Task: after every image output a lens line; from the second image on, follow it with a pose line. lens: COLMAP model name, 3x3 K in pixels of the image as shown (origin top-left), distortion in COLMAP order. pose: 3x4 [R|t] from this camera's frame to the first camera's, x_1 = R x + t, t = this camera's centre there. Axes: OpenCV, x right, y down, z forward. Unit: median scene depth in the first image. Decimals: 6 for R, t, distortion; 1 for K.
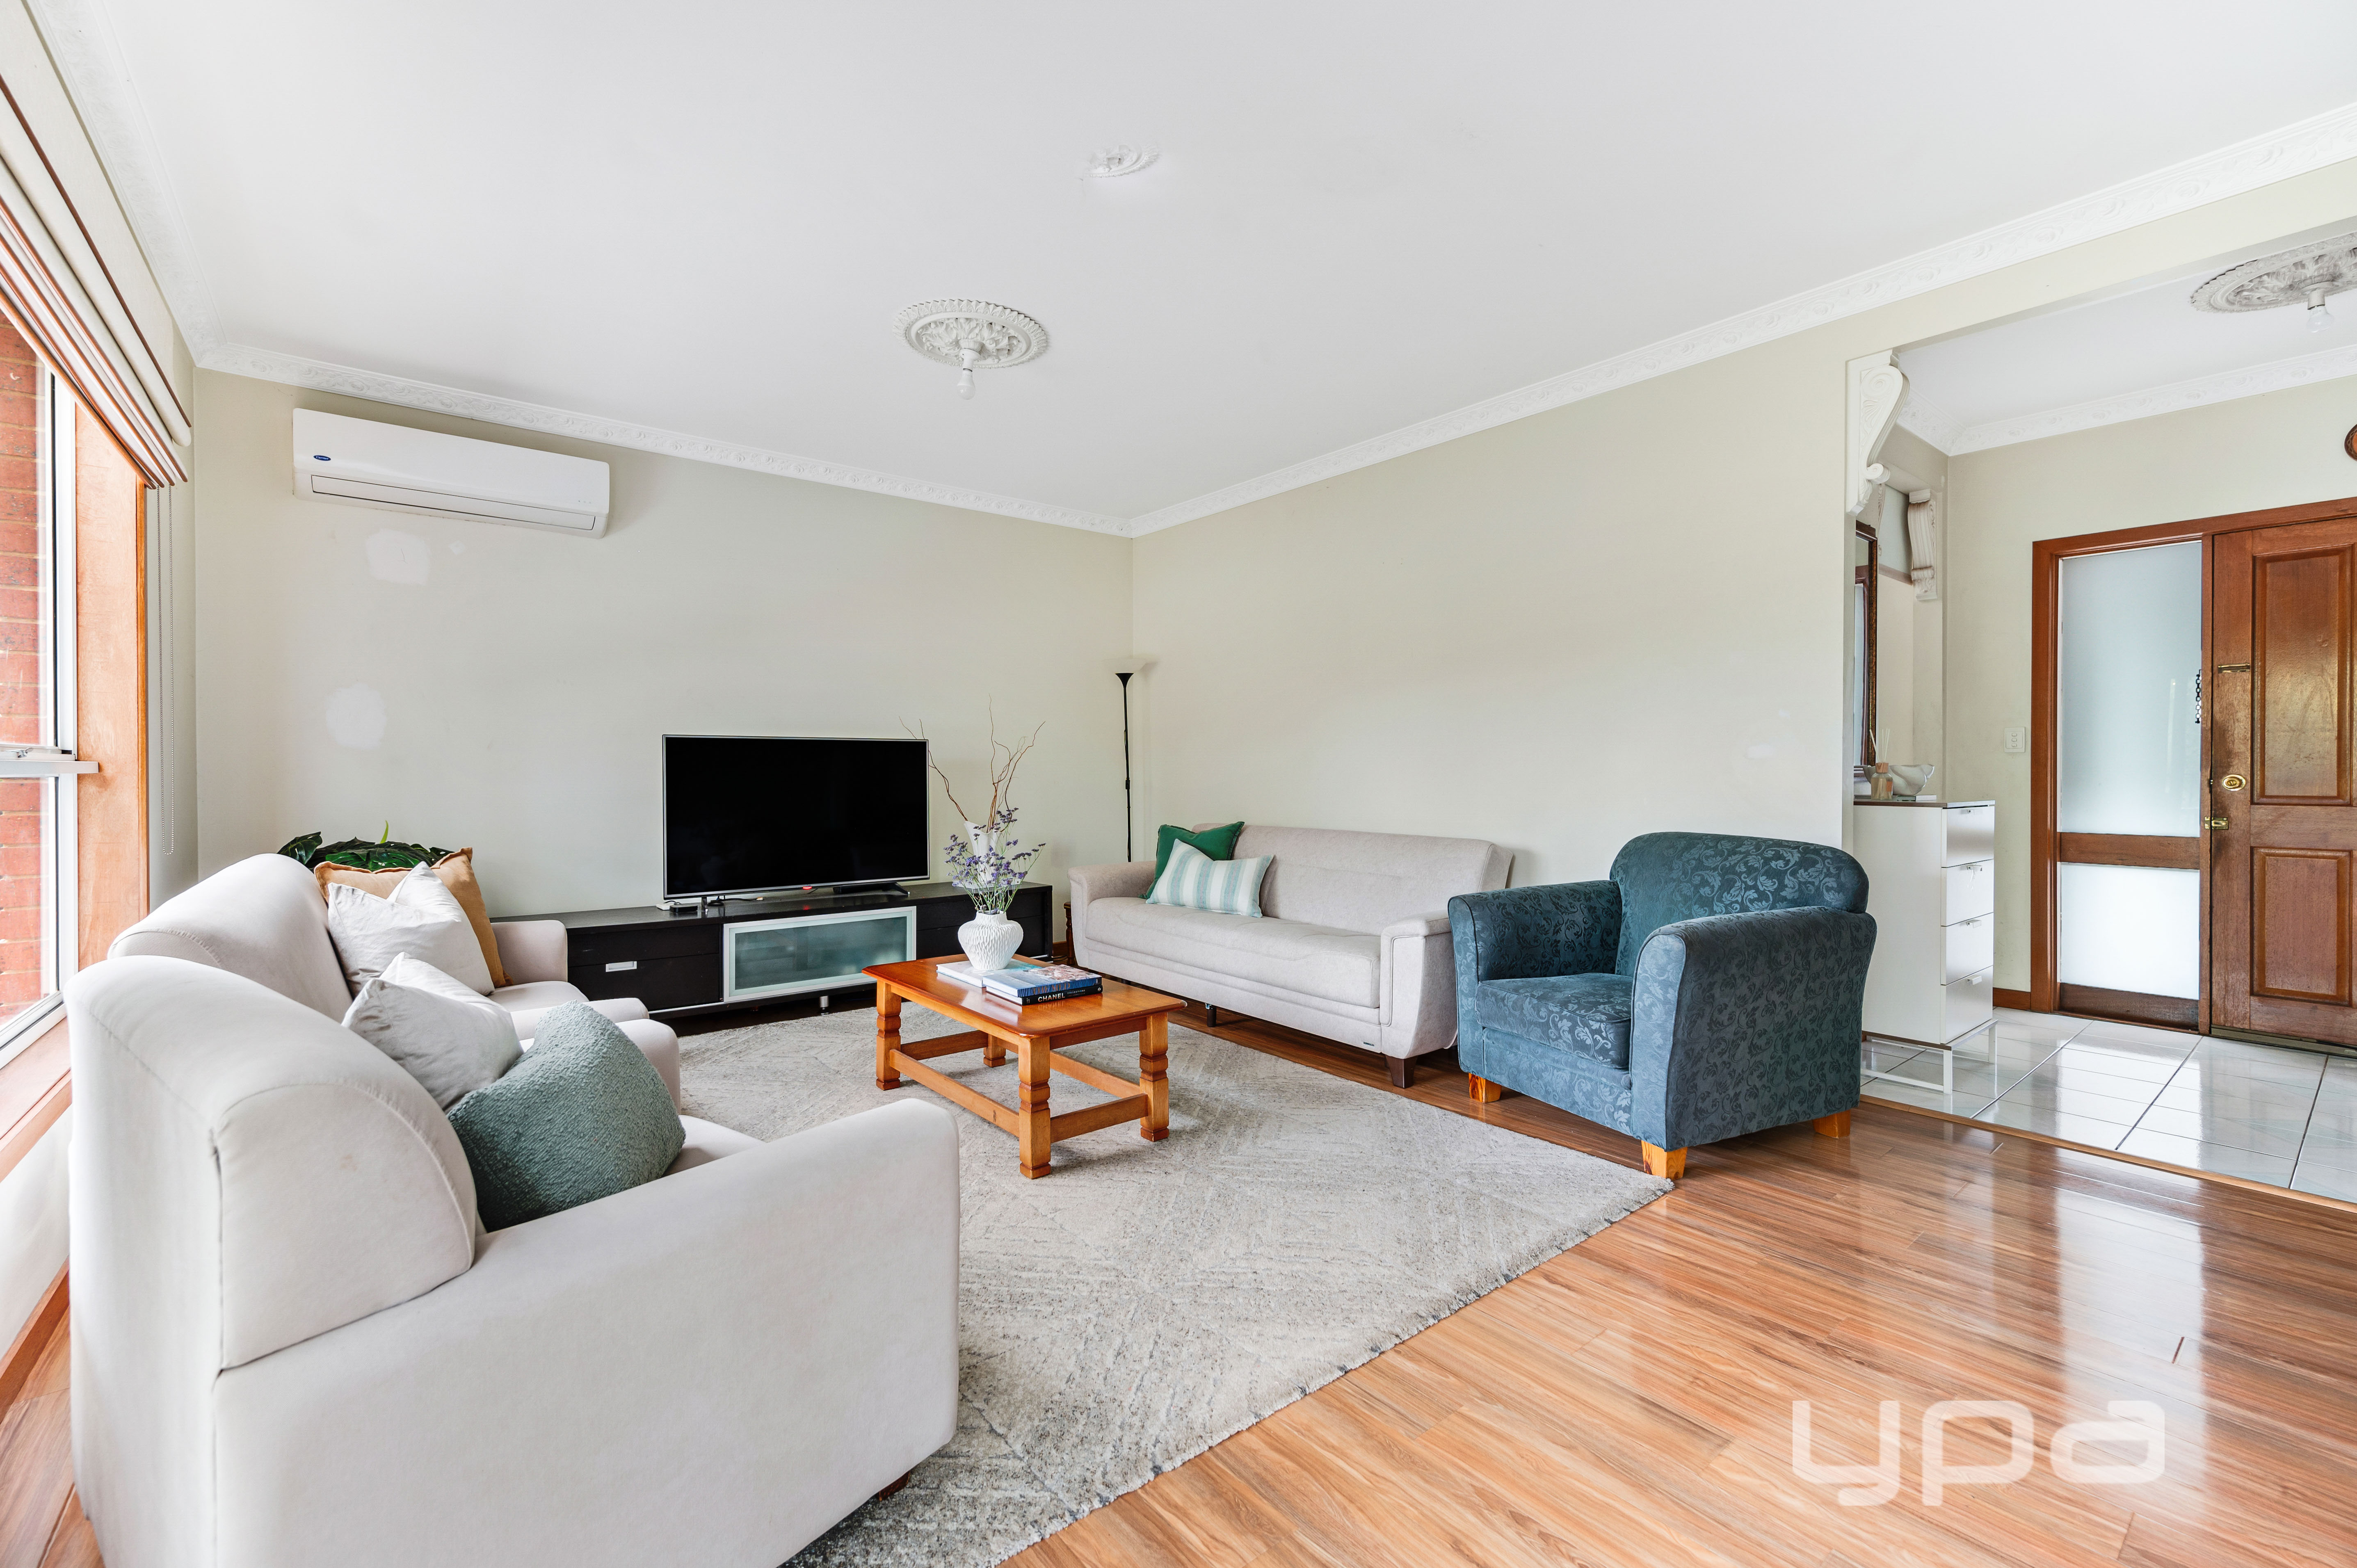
lens RADIAL K [[971.7, 0, 1202.1], [0, 971.7, 770.3], [0, 0, 1]] dist [0.007190, 0.000018]
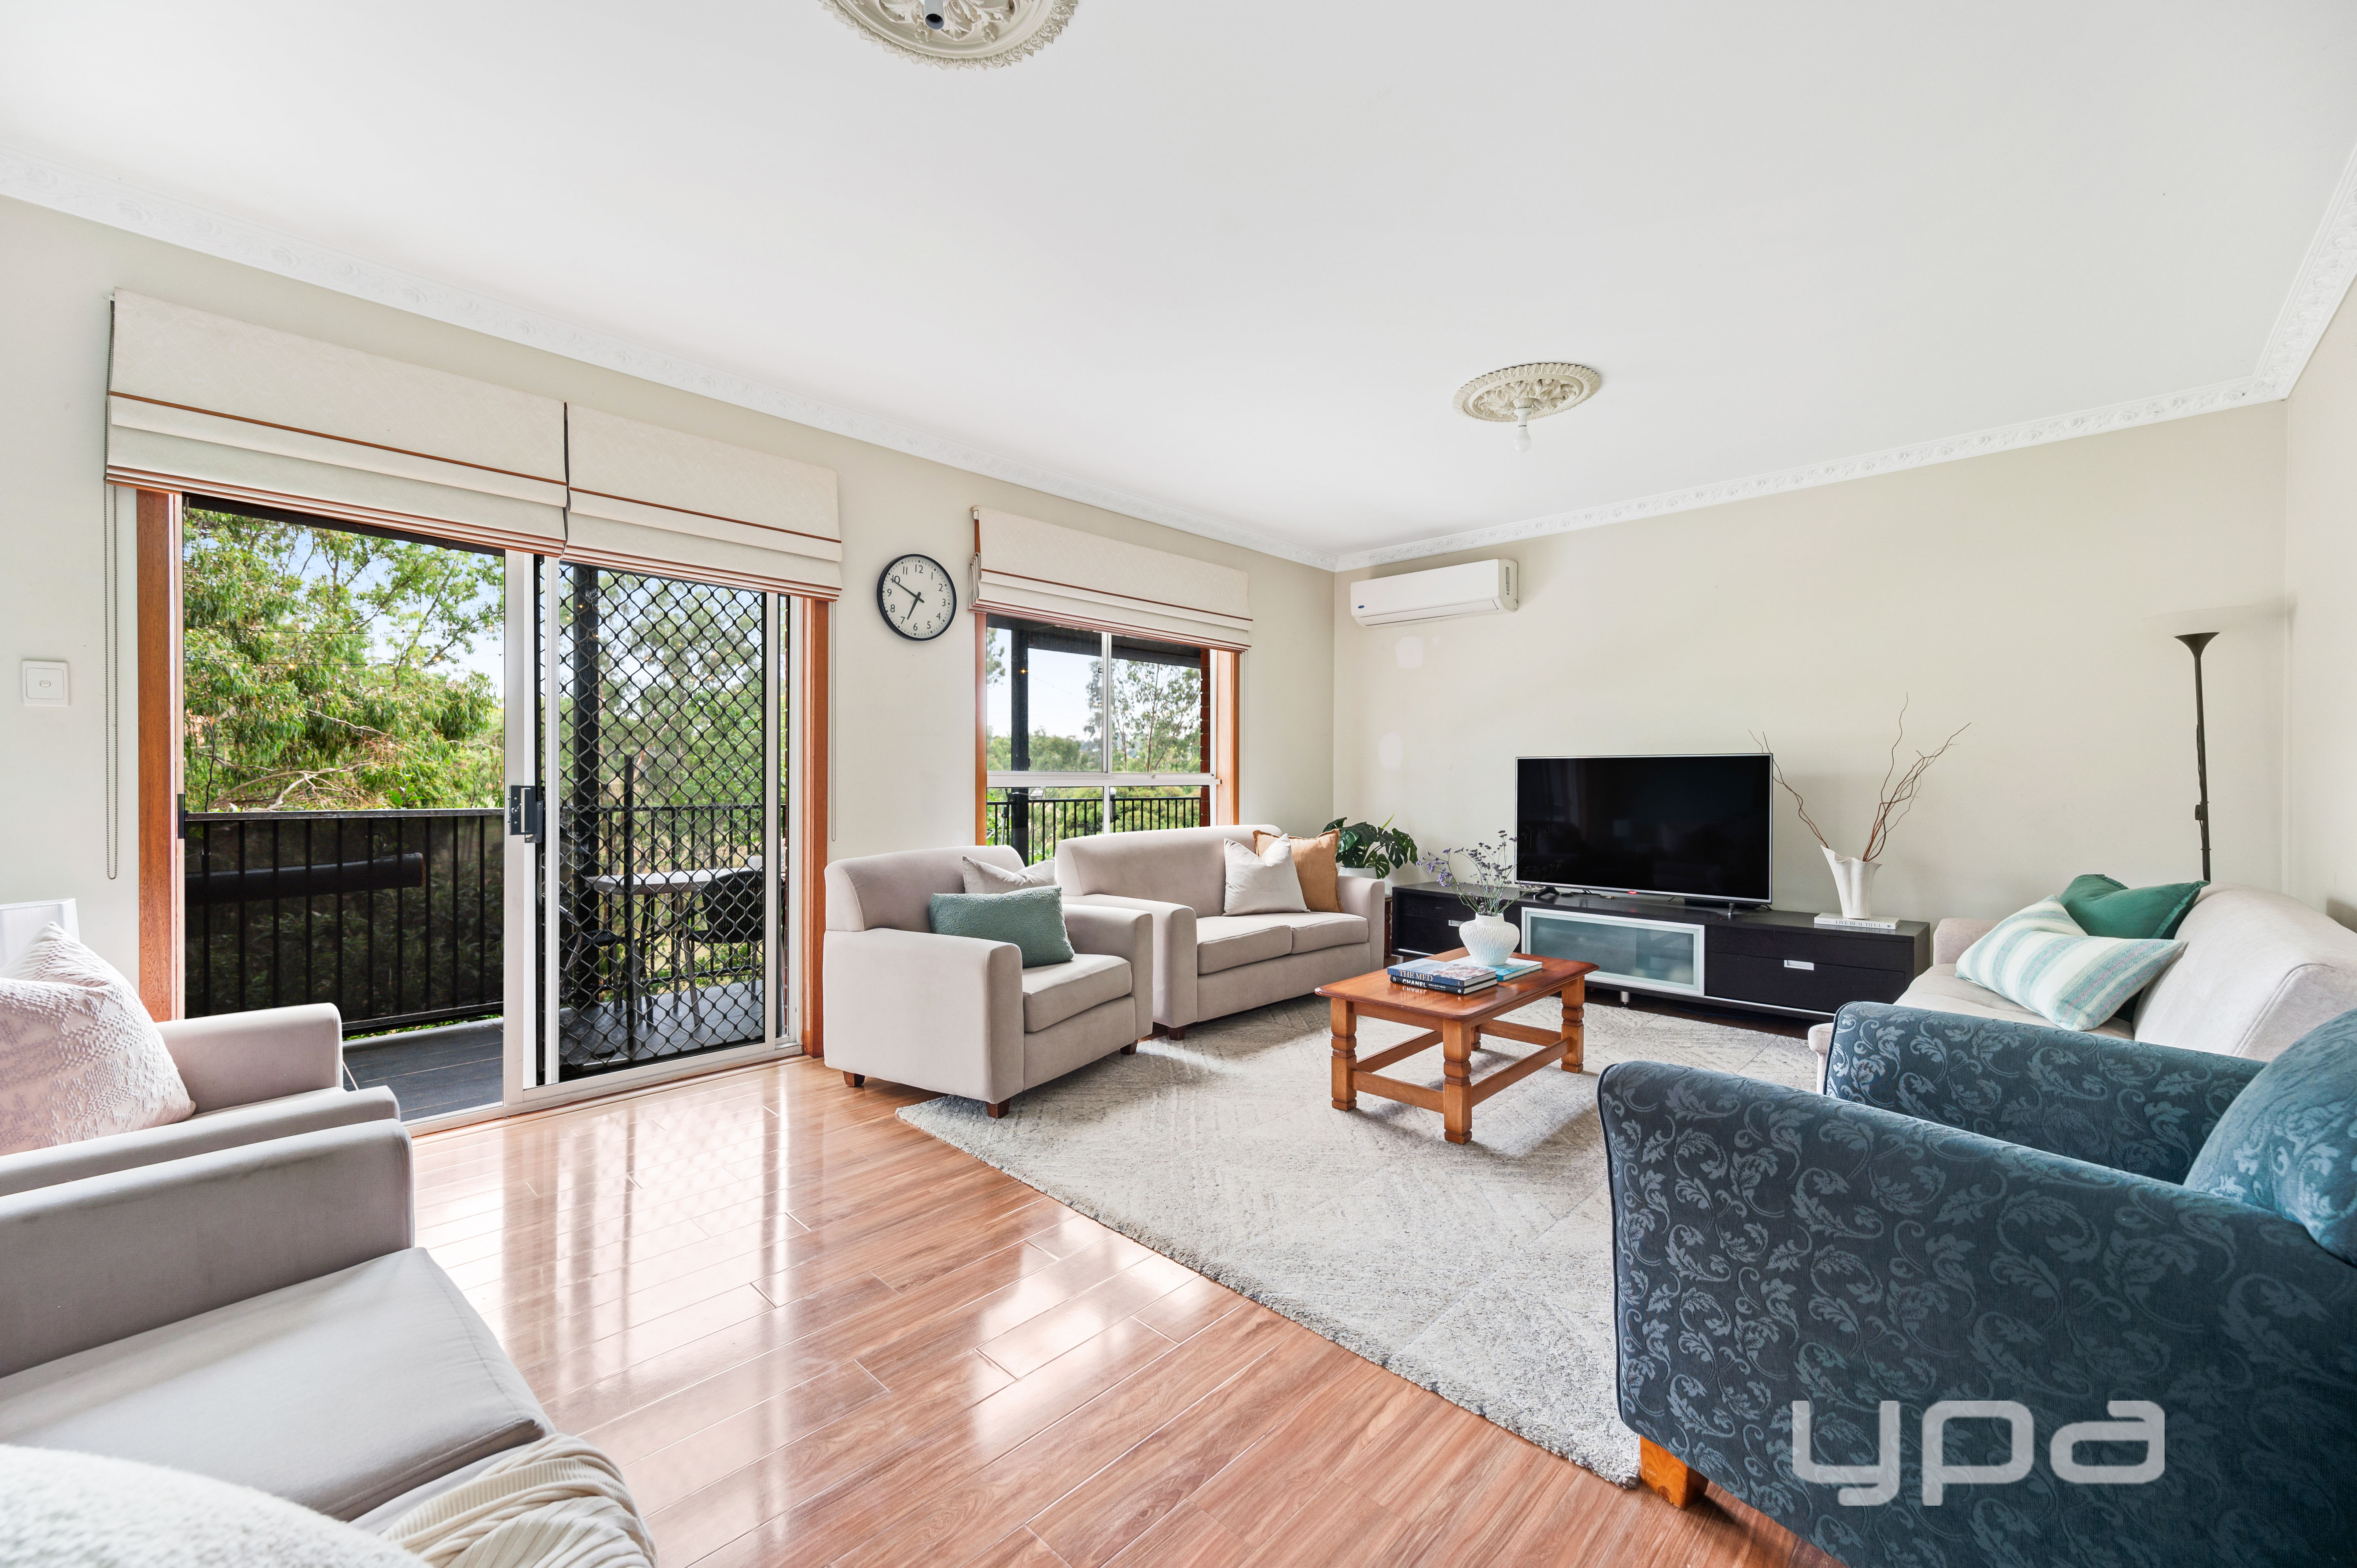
lens RADIAL K [[939.9, 0, 1193.7], [0, 939.9, 776.2], [0, 0, 1]] dist [0.005816, 0.000278]
pose [[0.130034, -0.001043, -0.991509, 0.738786], [-0.003256, 0.999994, -0.001479, -0.009468], [0.991504, 0.003421, 0.130030, 0.470141]]
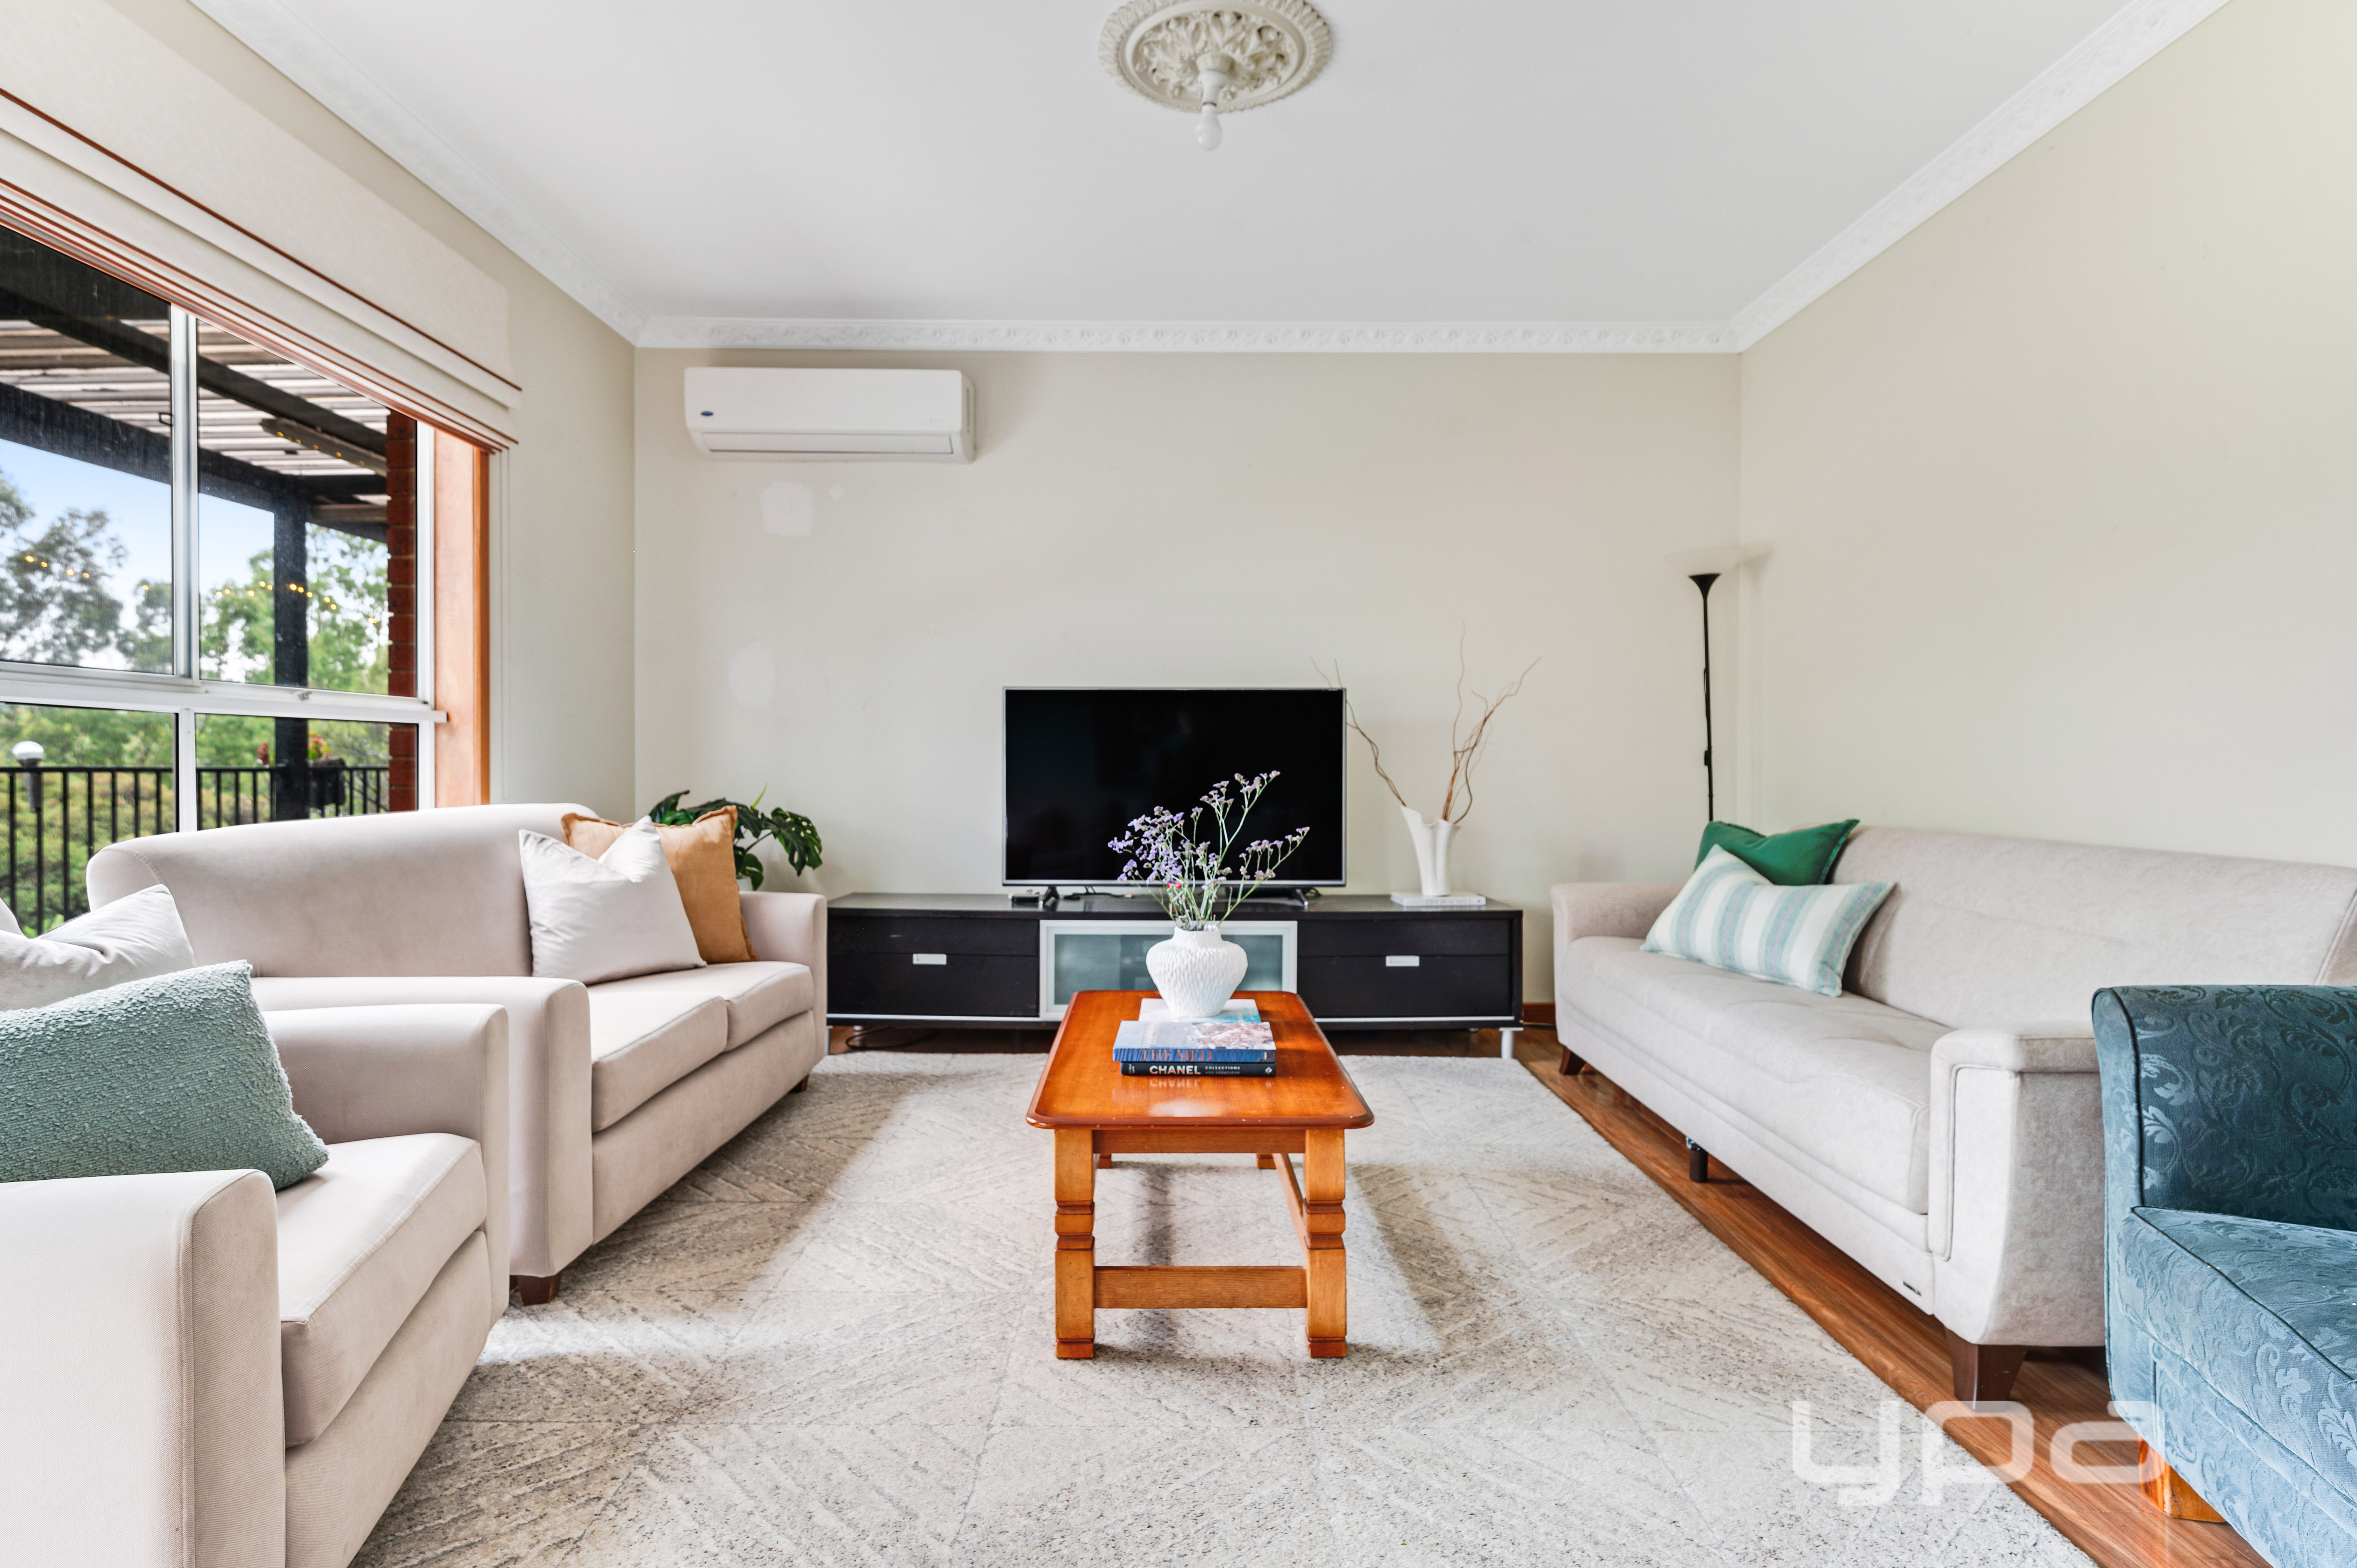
lens RADIAL K [[1245.2, 0, 1184.7], [0, 1245.2, 774.4], [0, 0, 1]] dist [0.014062, -0.002084]
pose [[0.775097, 0.006730, -0.631807, 0.271804], [-0.003371, 0.999973, 0.006516, 0.034849], [0.631834, -0.002920, 0.775098, 0.318414]]
